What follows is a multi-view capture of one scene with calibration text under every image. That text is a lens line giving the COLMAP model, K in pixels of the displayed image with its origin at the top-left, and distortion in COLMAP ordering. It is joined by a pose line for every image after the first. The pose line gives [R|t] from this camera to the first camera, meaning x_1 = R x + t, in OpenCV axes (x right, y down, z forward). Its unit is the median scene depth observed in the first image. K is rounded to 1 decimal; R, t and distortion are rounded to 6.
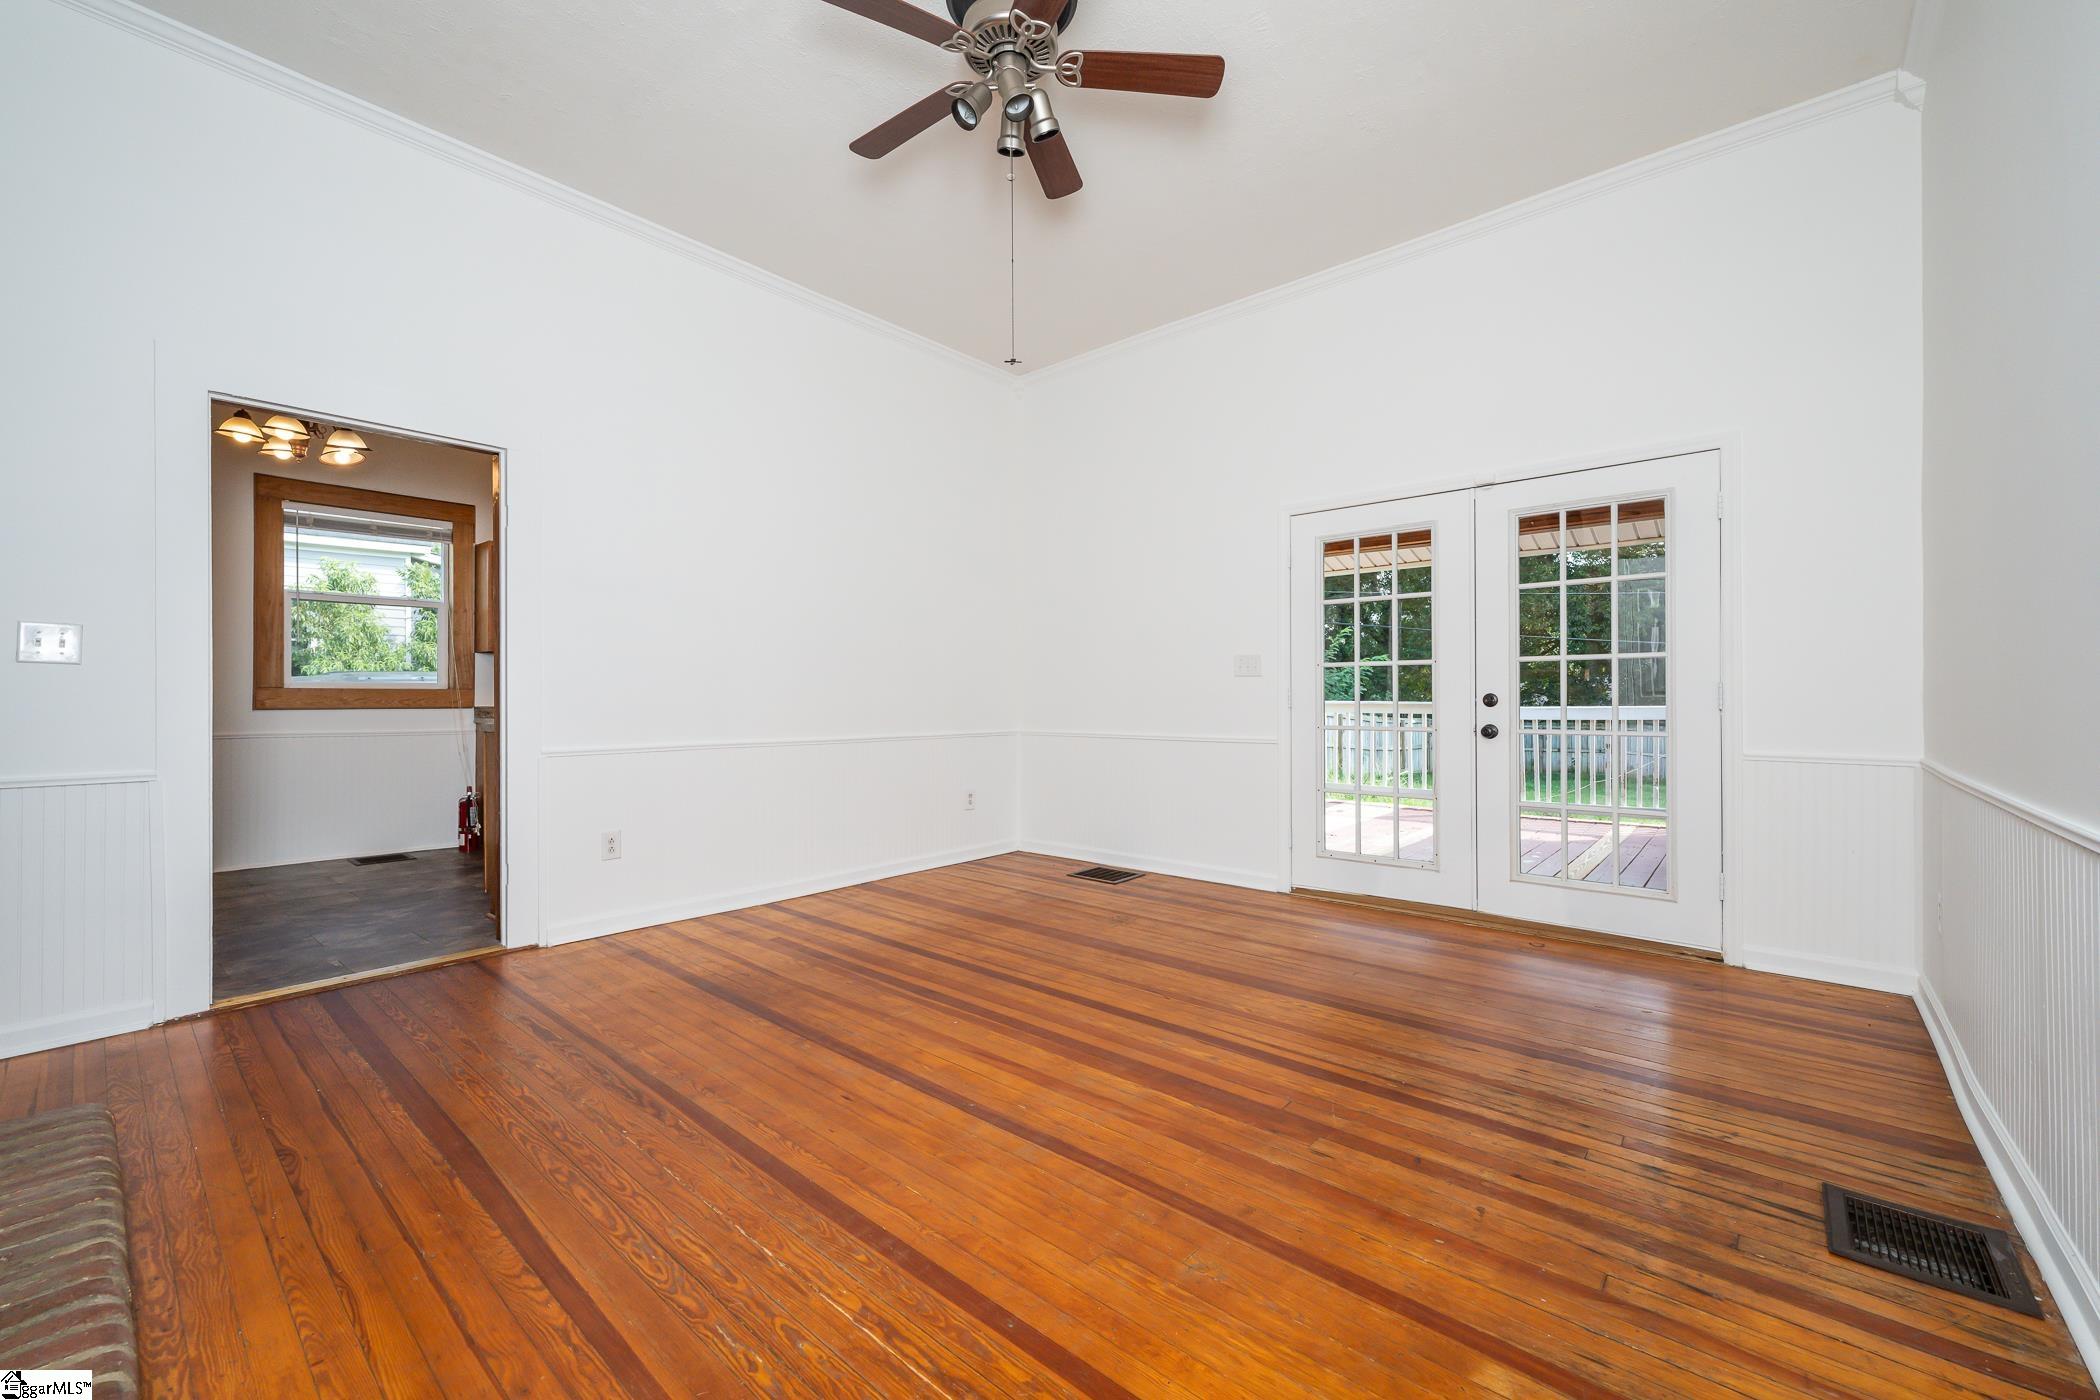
lens RADIAL K [[841.7, 0, 1050.0], [0, 841.7, 700.0], [0, 0, 1]] dist [0.000929, 0.000669]
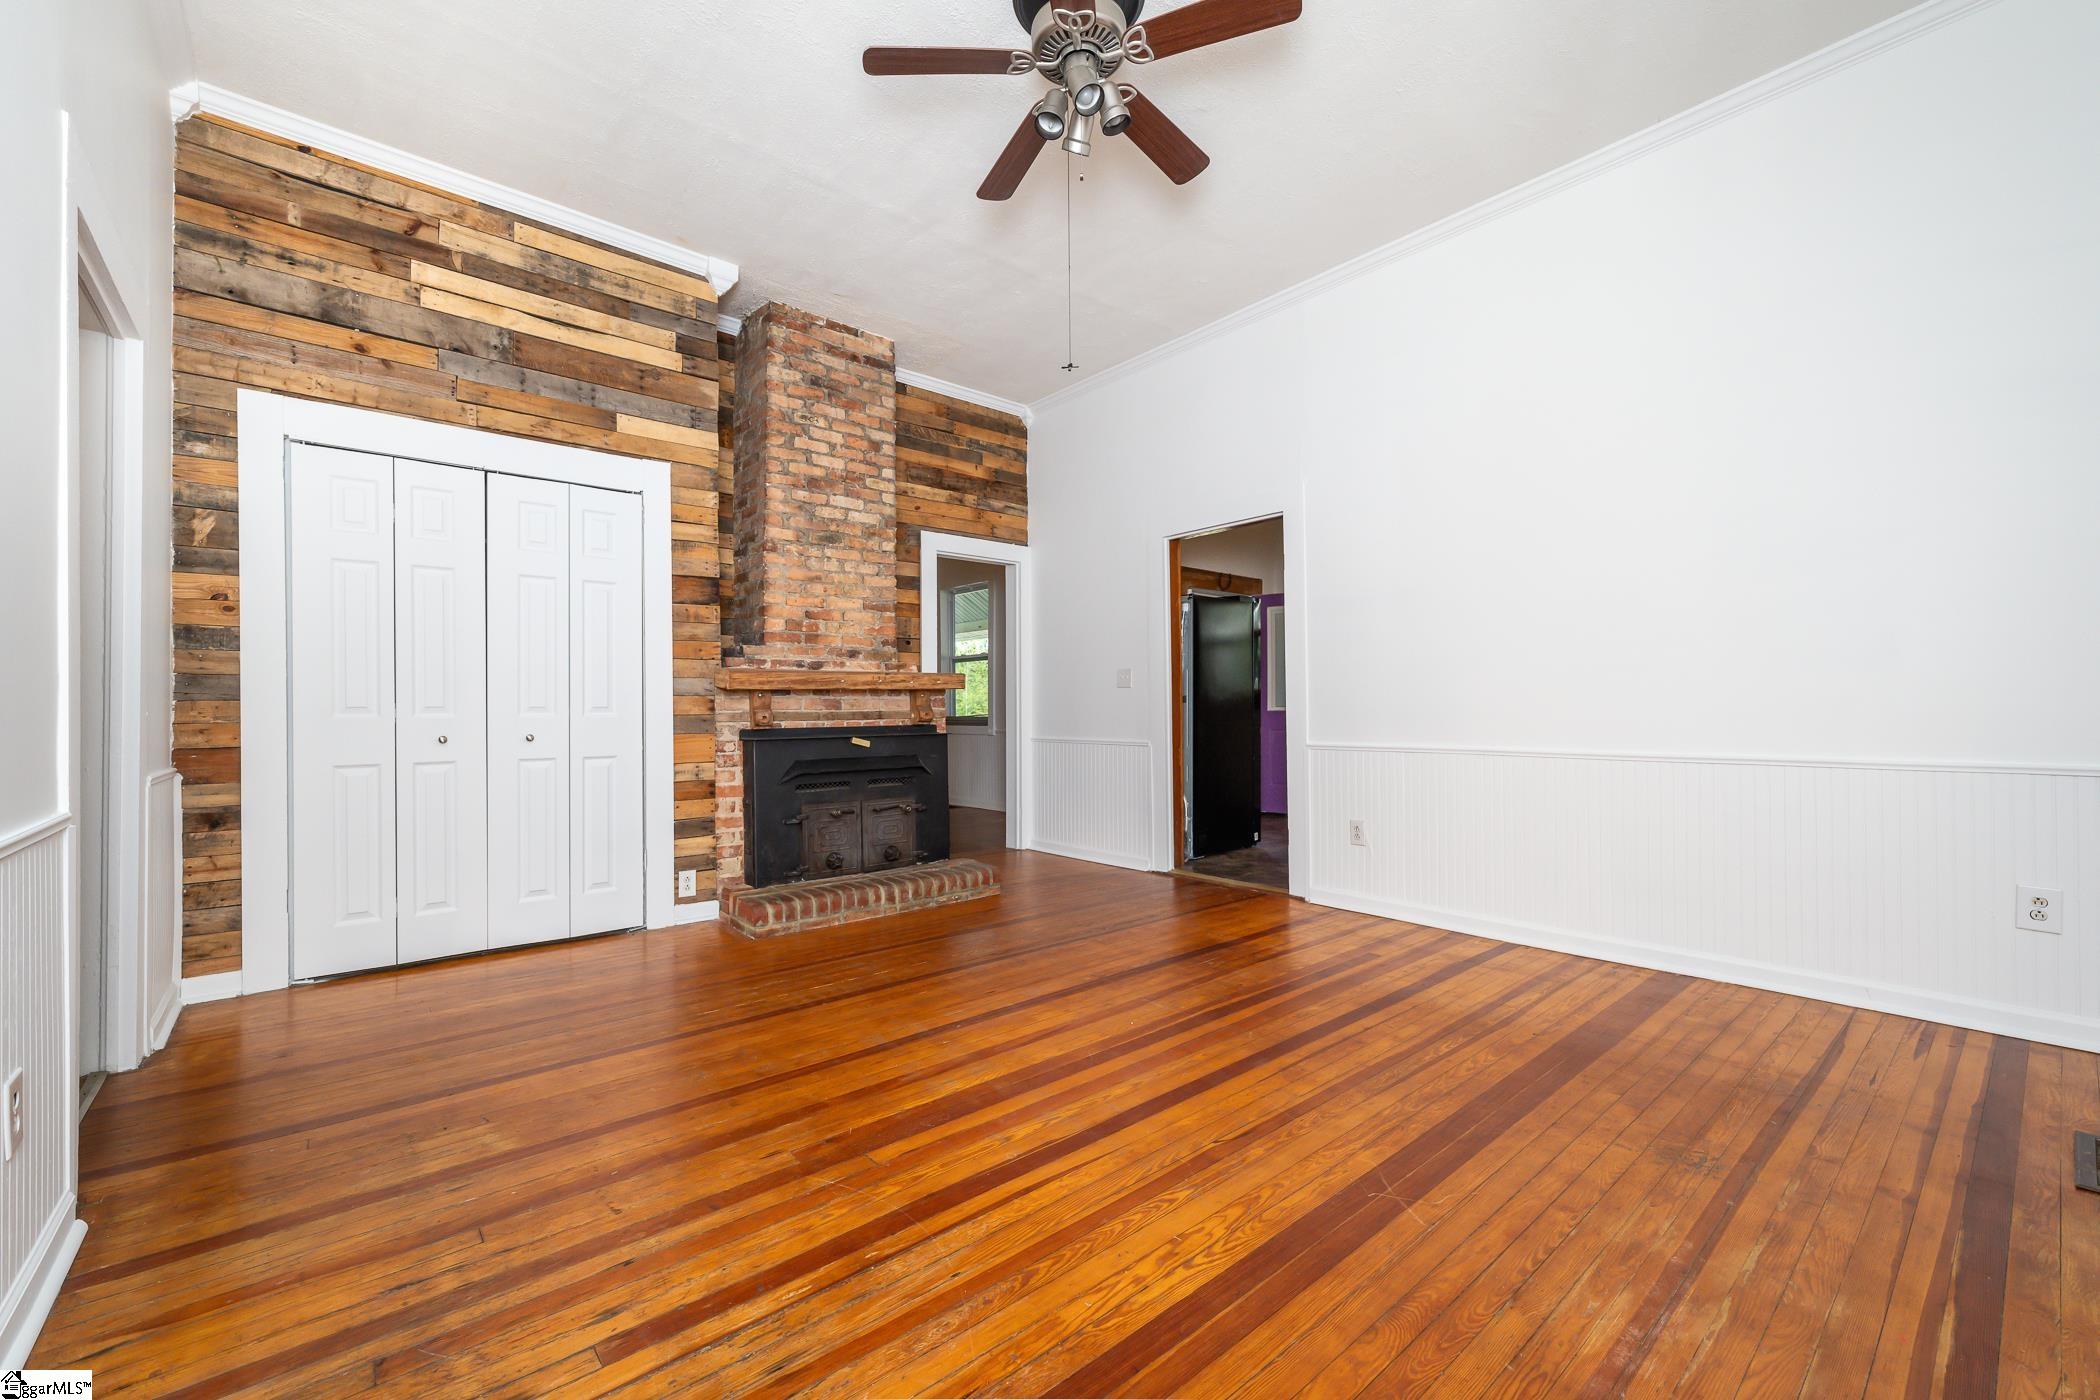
lens RADIAL K [[852.0, 0, 1050.0], [0, 852.0, 700.0], [0, 0, 1]] dist [-0.000837, -0.000193]
pose [[-0.150916, -0.005236, -0.988533, 0.921201], [0.005192, 0.999968, -0.006089, 0.000683], [0.988533, -0.006051, -0.150884, 1.064949]]
